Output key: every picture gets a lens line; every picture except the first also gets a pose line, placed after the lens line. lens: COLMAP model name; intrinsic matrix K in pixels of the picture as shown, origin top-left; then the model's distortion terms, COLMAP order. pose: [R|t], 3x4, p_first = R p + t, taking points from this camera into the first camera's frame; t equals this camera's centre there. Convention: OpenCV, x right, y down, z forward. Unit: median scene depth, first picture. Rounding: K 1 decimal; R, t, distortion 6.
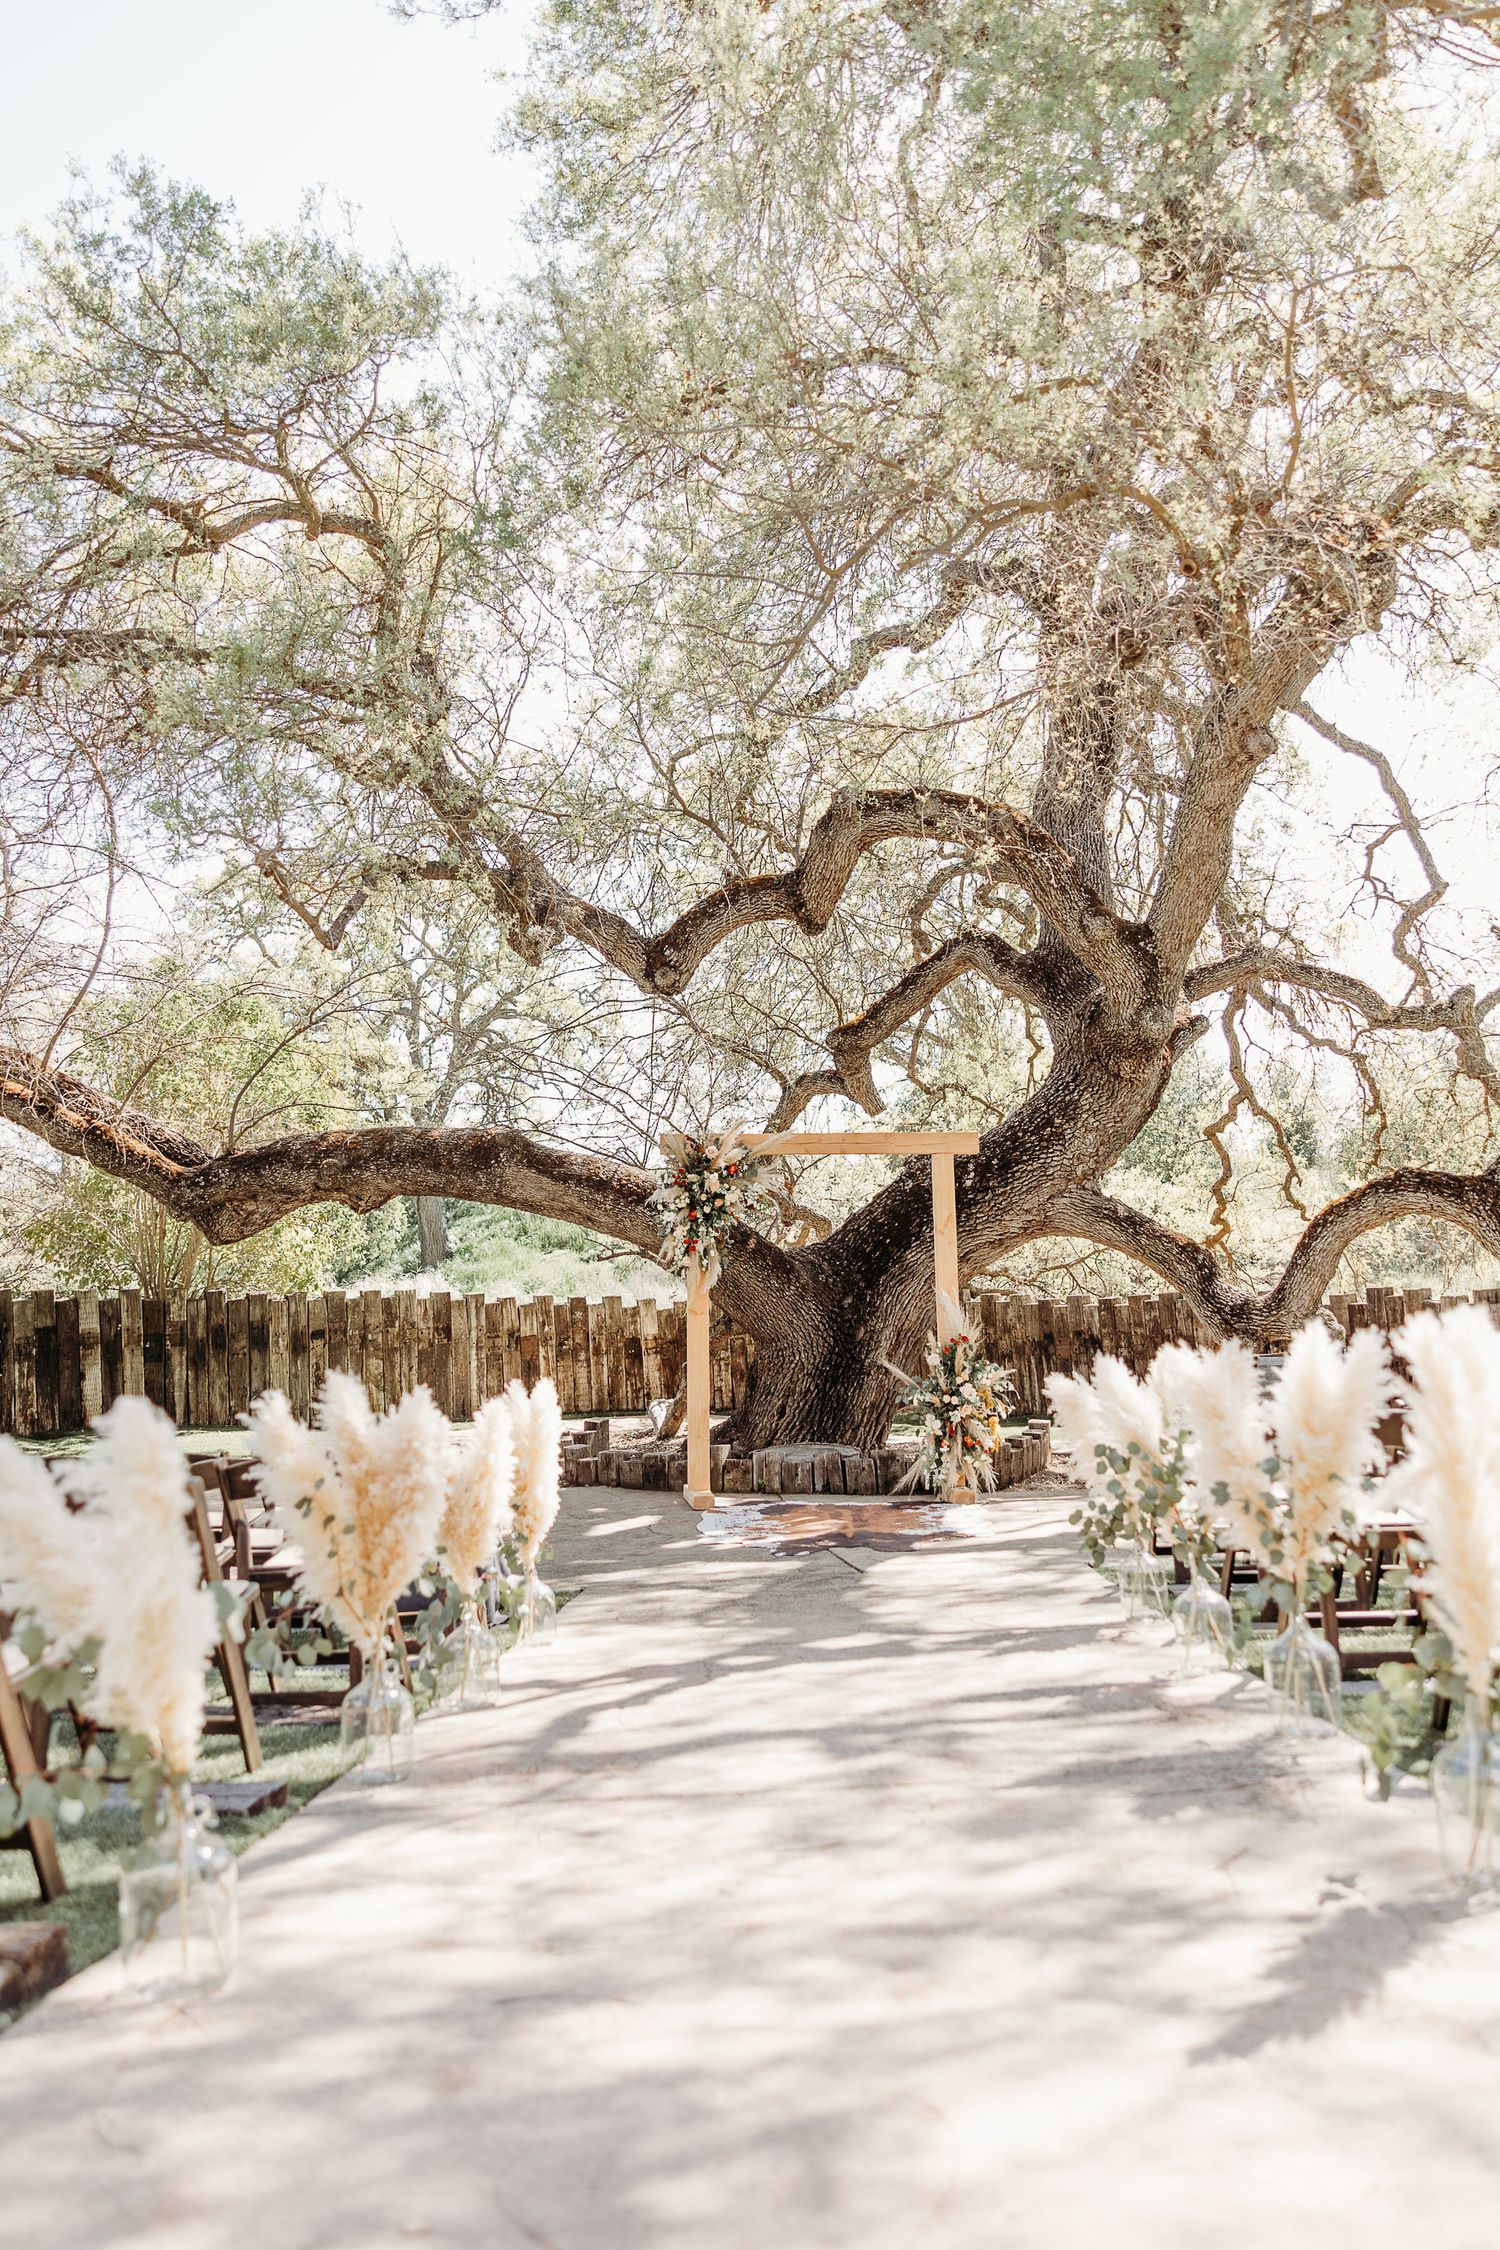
lens RADIAL K [[1866.3, 0, 749.6], [0, 1866.3, 1125.1], [0, 0, 1]] dist [0.015301, 0.013082]
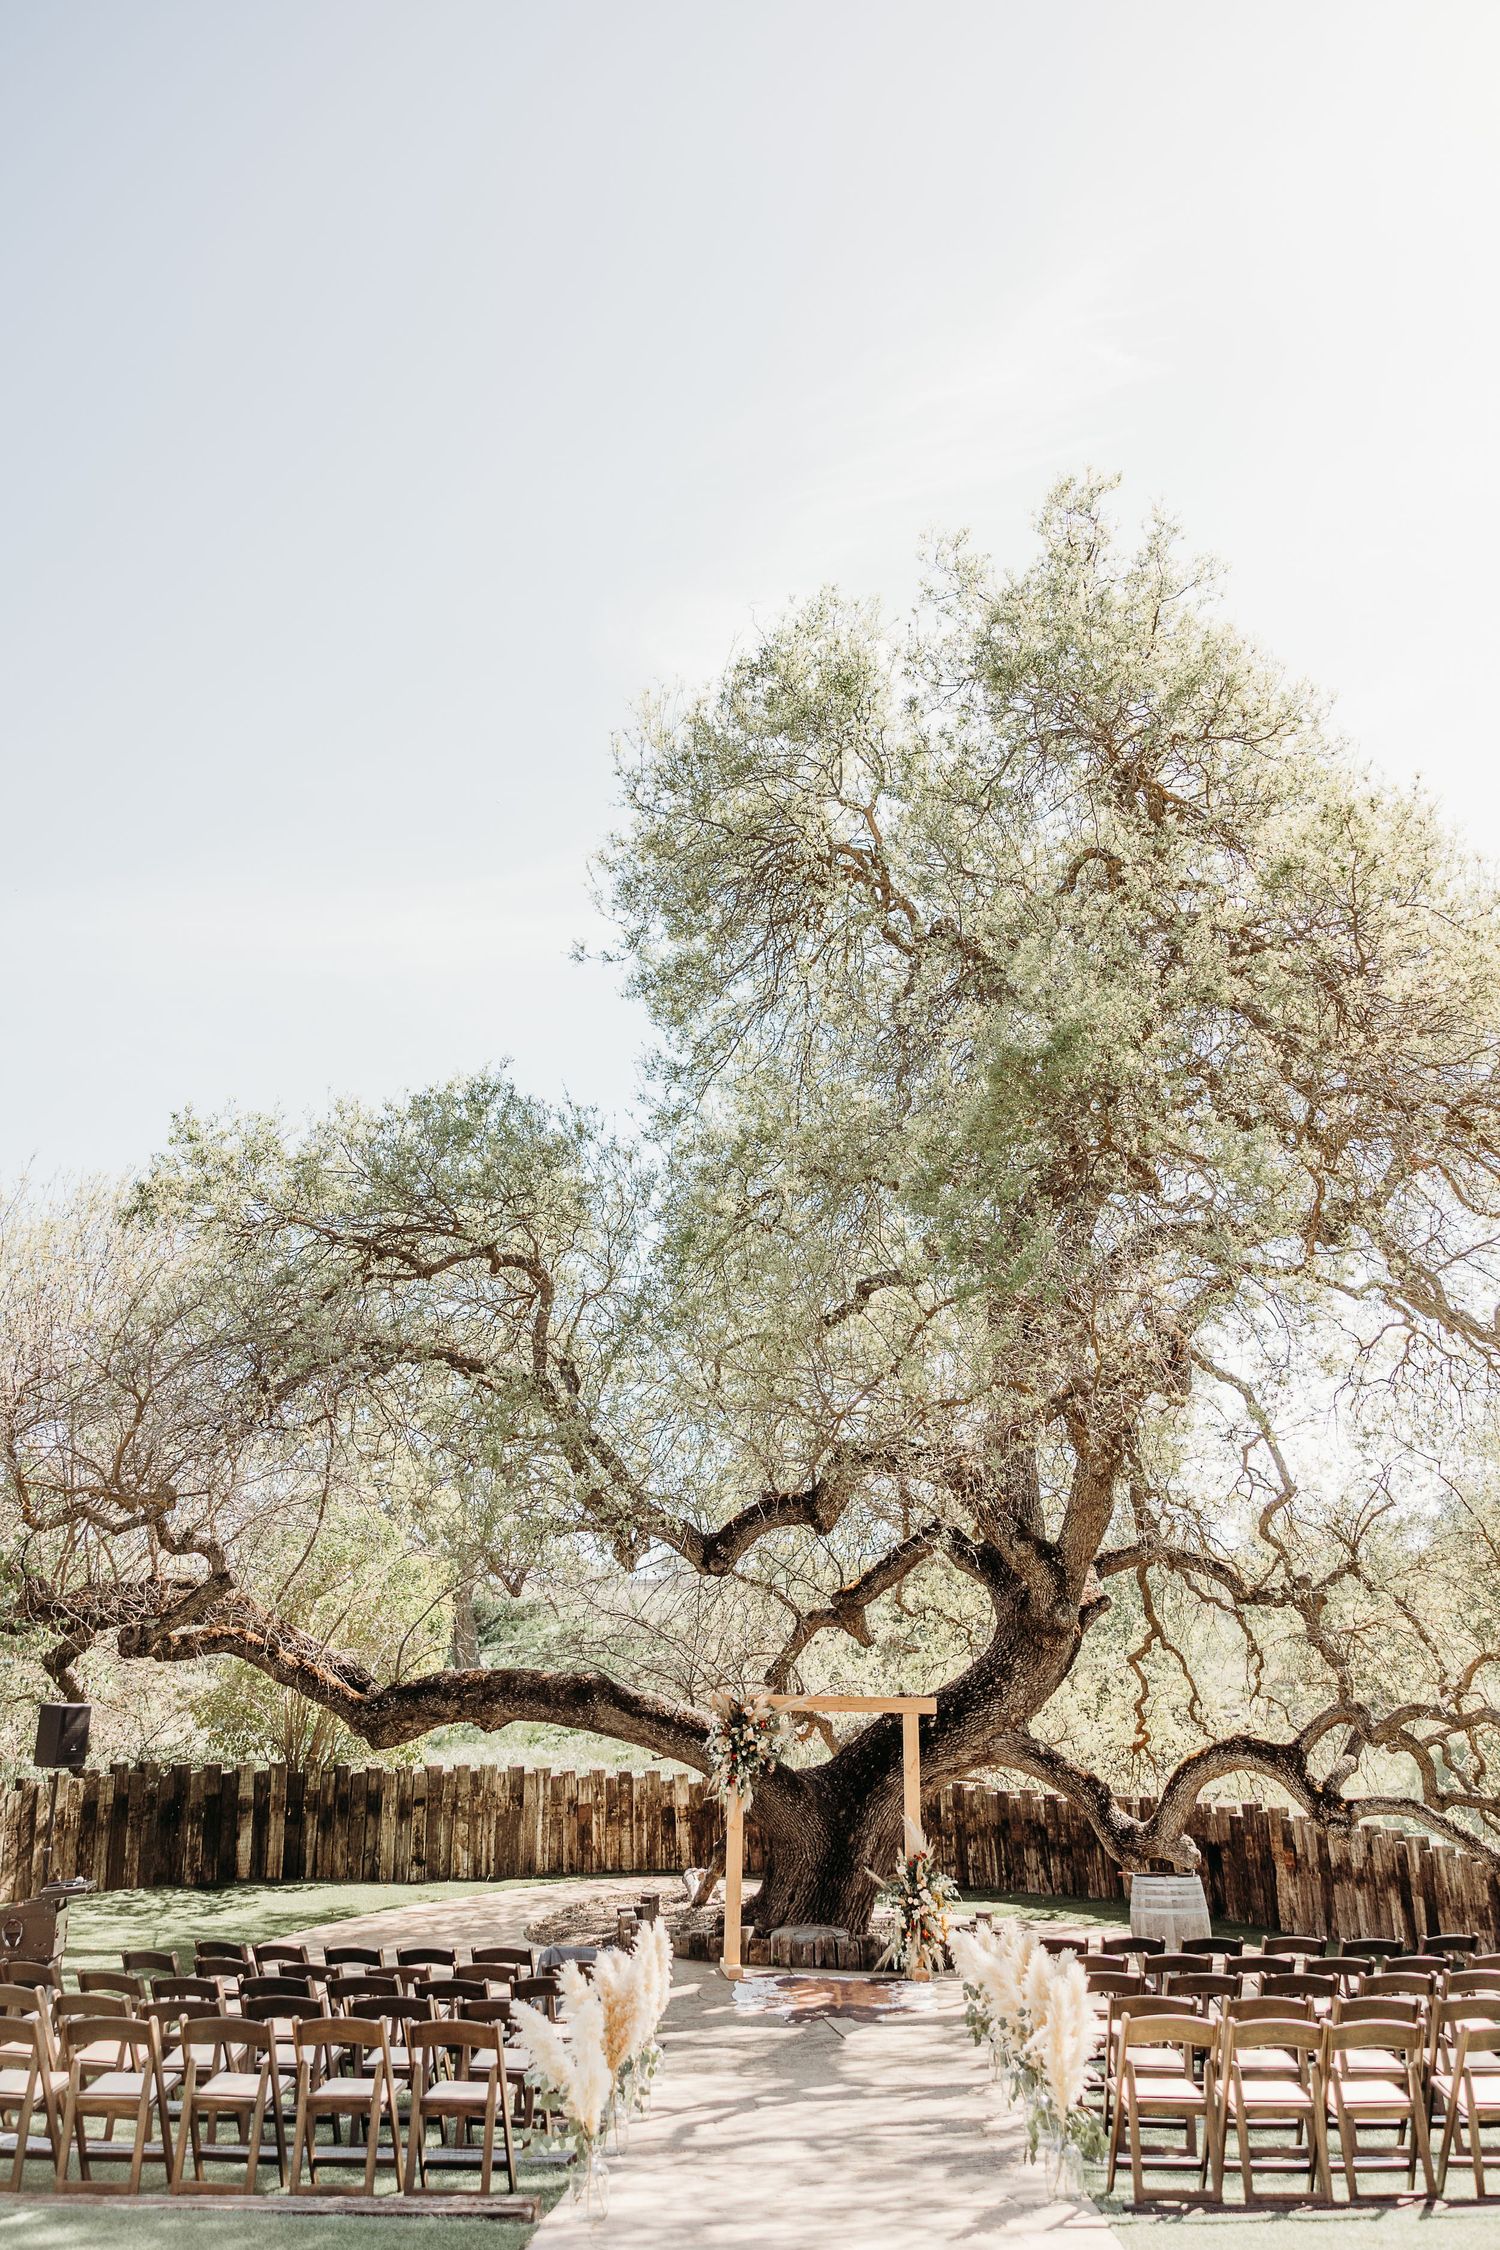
lens RADIAL K [[1866.3, 0, 753.2], [0, 1866.3, 1126.3], [0, 0, 1]] dist [0.015301, 0.013082]
pose [[0.999529, 0.029443, -0.008644, -0.015169], [-0.030572, 0.979738, -0.197938, -0.124217], [0.002641, 0.198109, 0.980176, -0.435258]]
